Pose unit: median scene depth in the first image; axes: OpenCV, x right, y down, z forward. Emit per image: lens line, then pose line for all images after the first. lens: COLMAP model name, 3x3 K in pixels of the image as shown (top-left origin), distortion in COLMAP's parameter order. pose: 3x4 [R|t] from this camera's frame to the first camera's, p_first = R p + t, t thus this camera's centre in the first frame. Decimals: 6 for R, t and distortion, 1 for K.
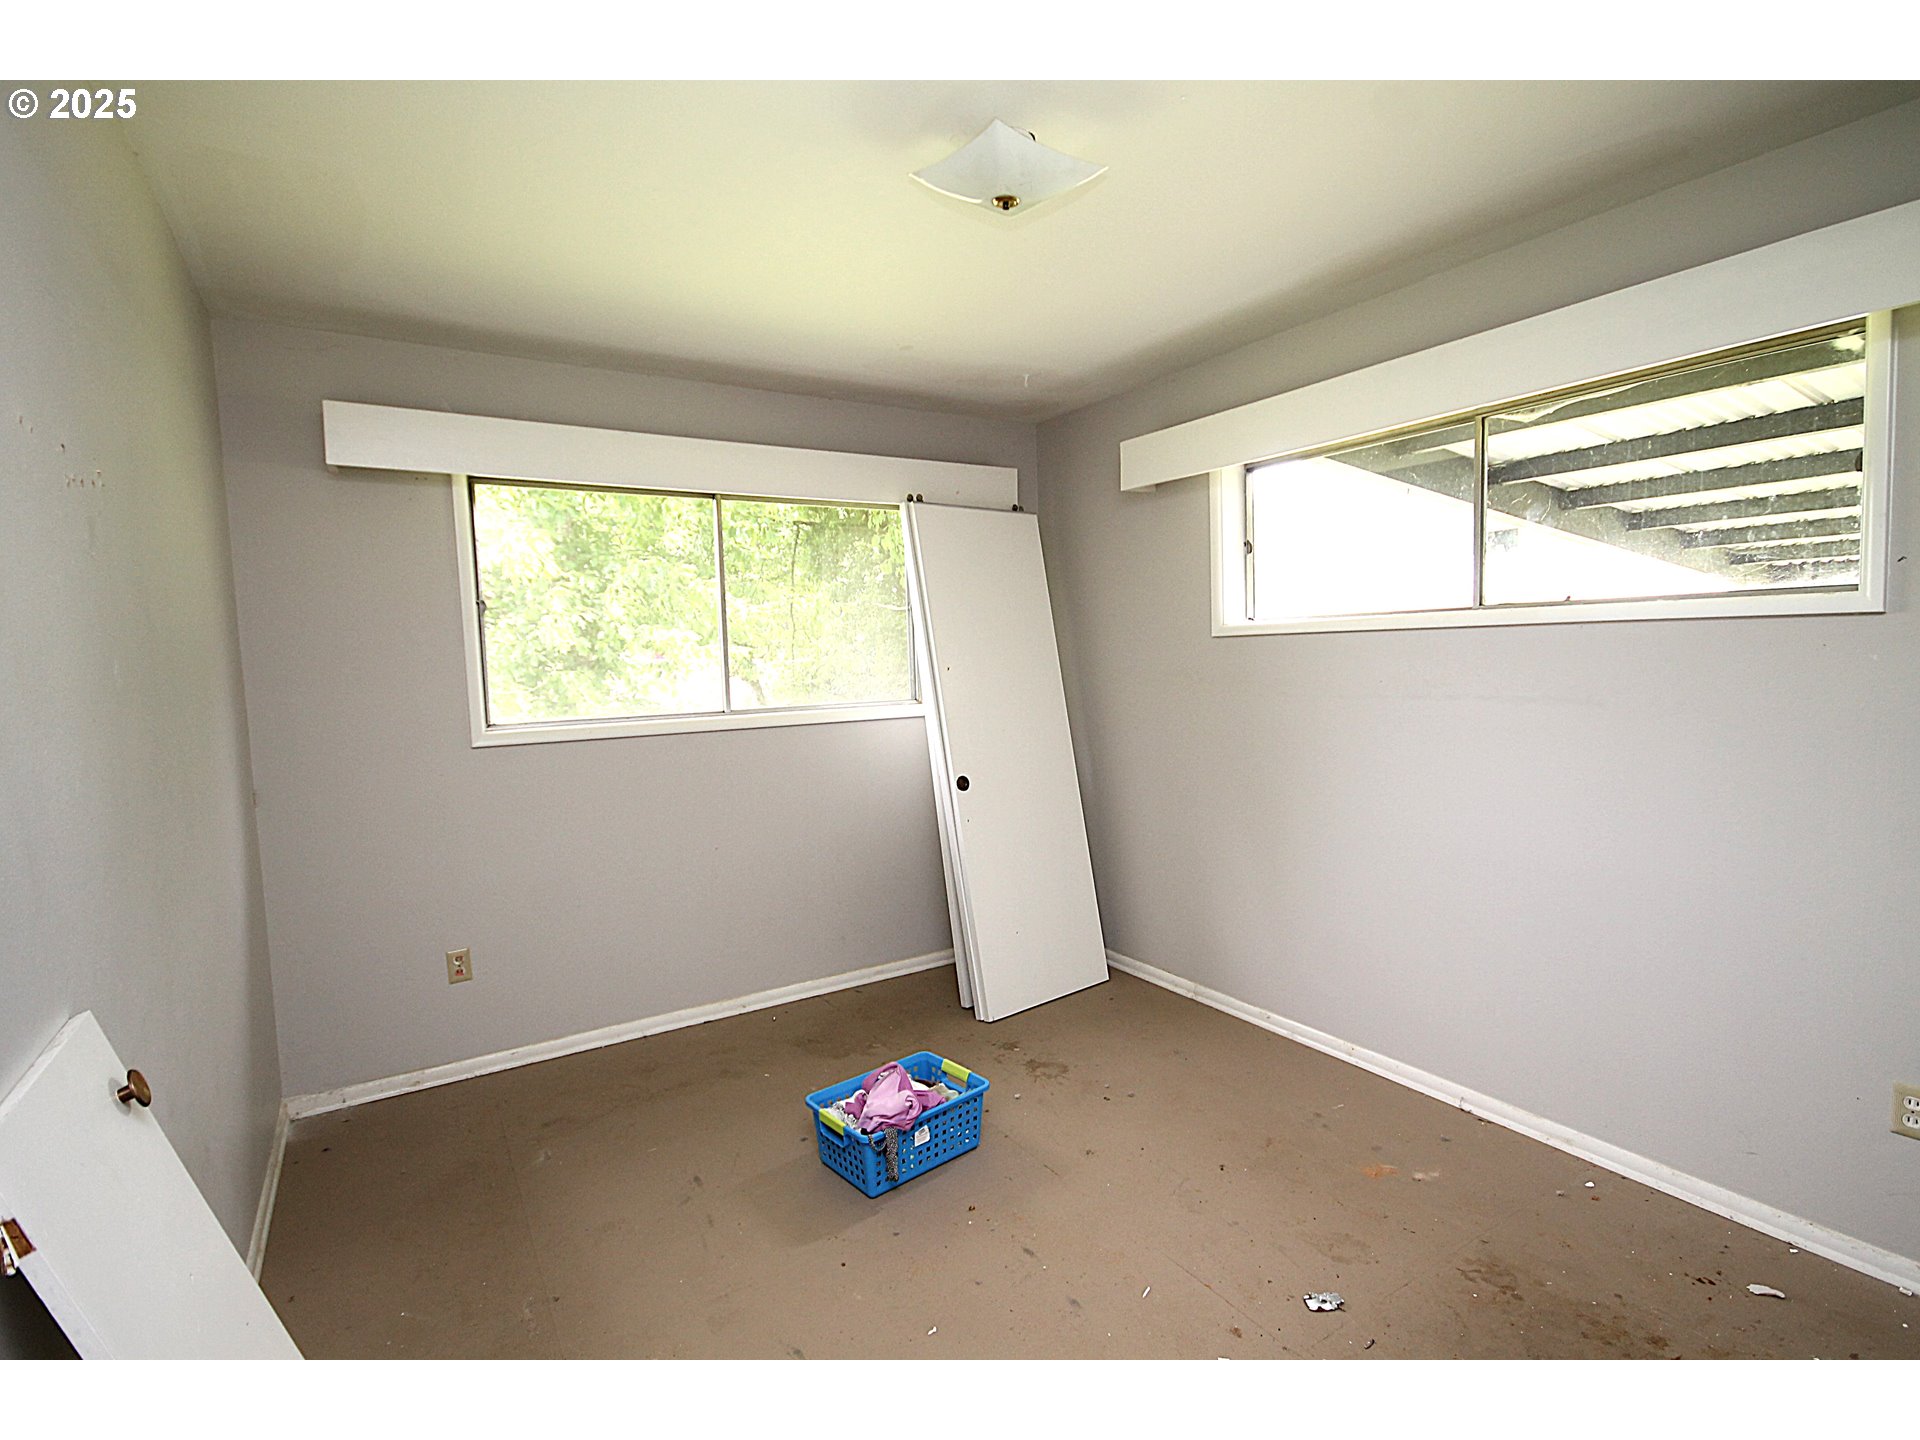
lens RADIAL K [[912.6, 0, 970.6], [0, 912.6, 722.7], [0, 0, 1]] dist [0.000109, -0.000158]
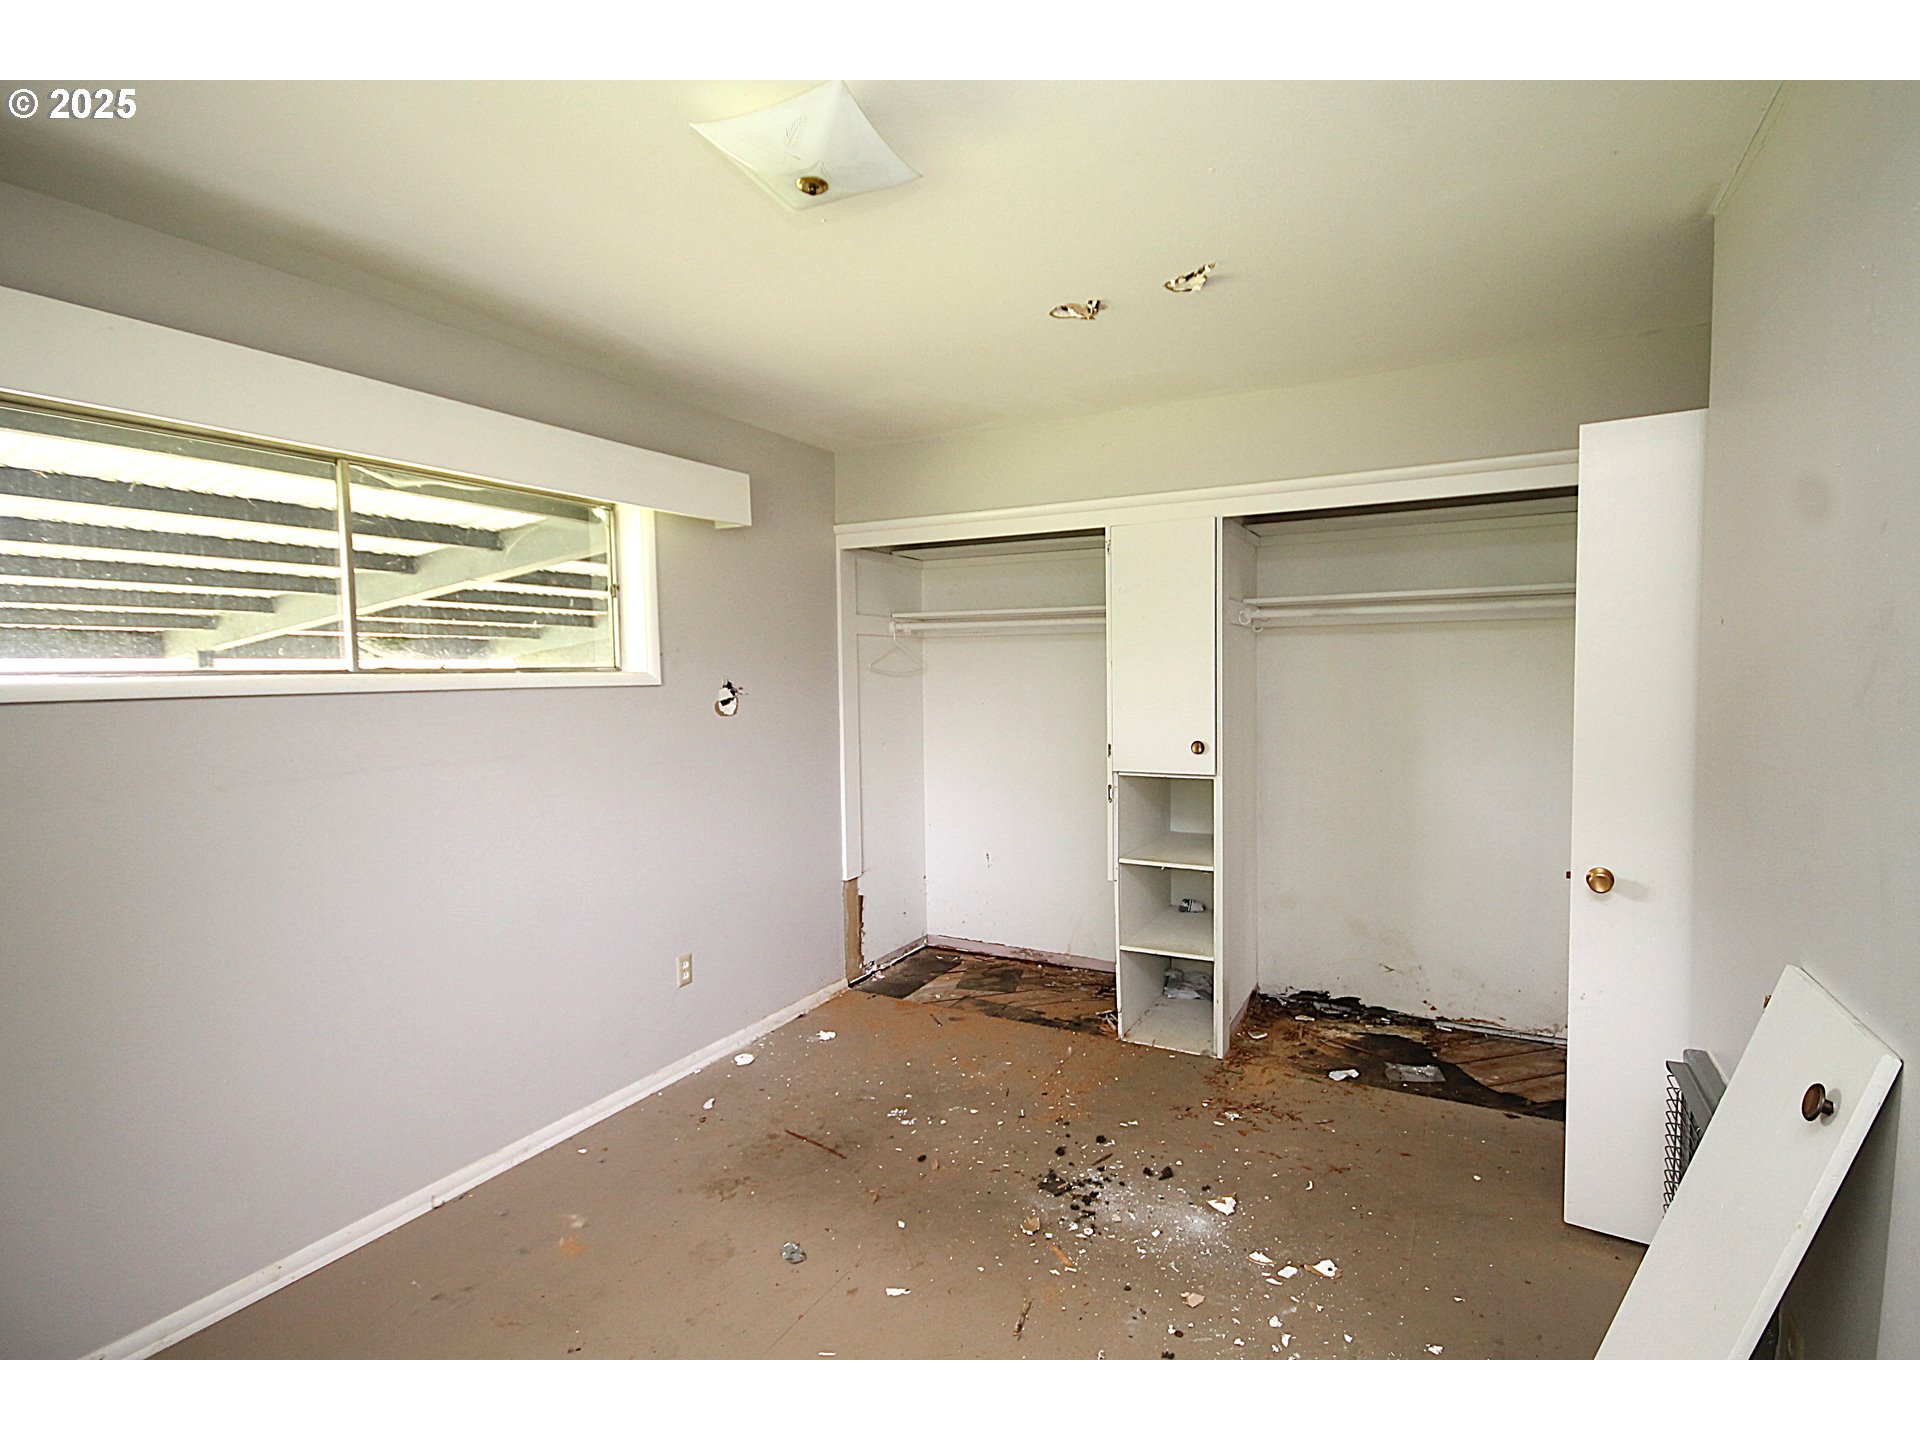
lens RADIAL K [[912.6, 0, 970.6], [0, 912.6, 722.7], [0, 0, 1]] dist [0.000109, -0.000158]
pose [[-0.490484, -0.014263, 0.871333, -0.598008], [0.089530, 0.993751, 0.066664, -0.090493], [-0.866839, 0.110709, -0.486142, 1.041112]]
